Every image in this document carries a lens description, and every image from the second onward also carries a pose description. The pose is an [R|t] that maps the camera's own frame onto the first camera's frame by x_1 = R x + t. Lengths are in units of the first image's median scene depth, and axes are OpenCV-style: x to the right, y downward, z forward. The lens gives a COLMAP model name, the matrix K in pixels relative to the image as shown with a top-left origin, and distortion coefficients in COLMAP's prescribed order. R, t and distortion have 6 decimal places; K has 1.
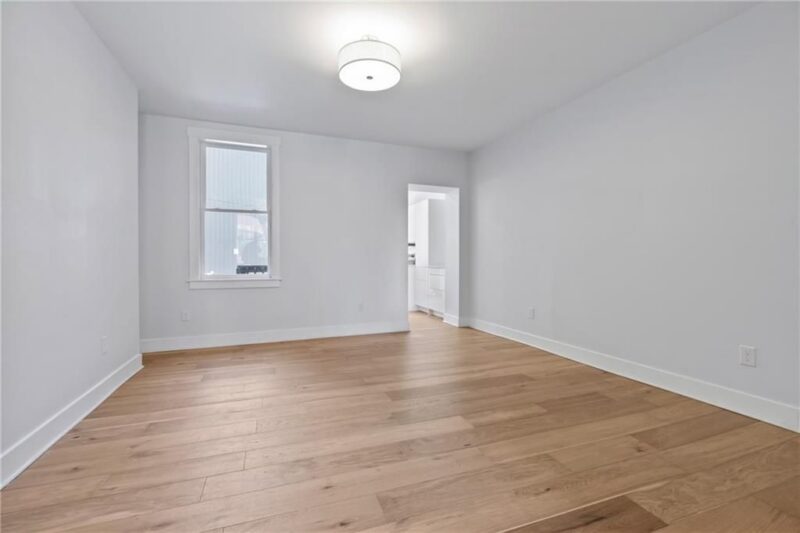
lens RADIAL K [[361.3, 0, 398.4], [0, 361.3, 262.5], [0, 0, 1]] dist [-0.000063, 0.000040]
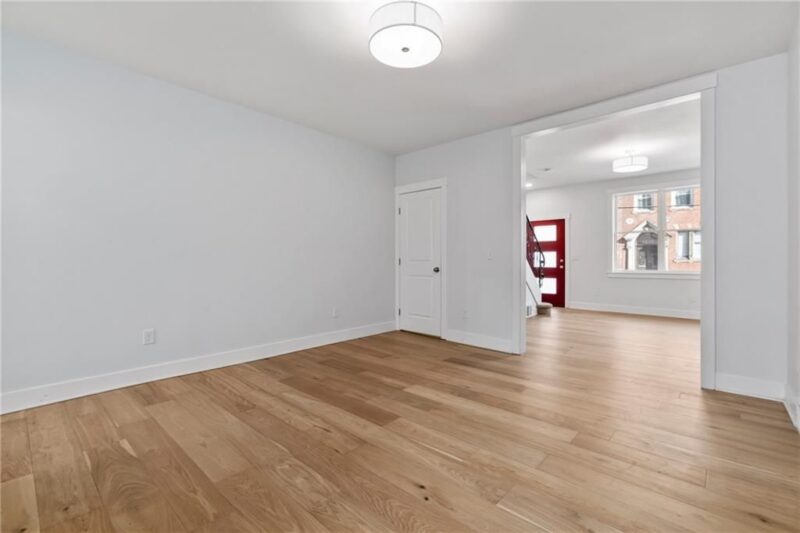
lens RADIAL K [[361.3, 0, 398.4], [0, 361.3, 262.5], [0, 0, 1]] dist [-0.000063, 0.000040]
pose [[-0.465621, -0.001464, 0.884983, -0.435277], [0.004138, 0.999984, 0.003831, -0.011145], [-0.884974, 0.005446, -0.465608, 0.743506]]
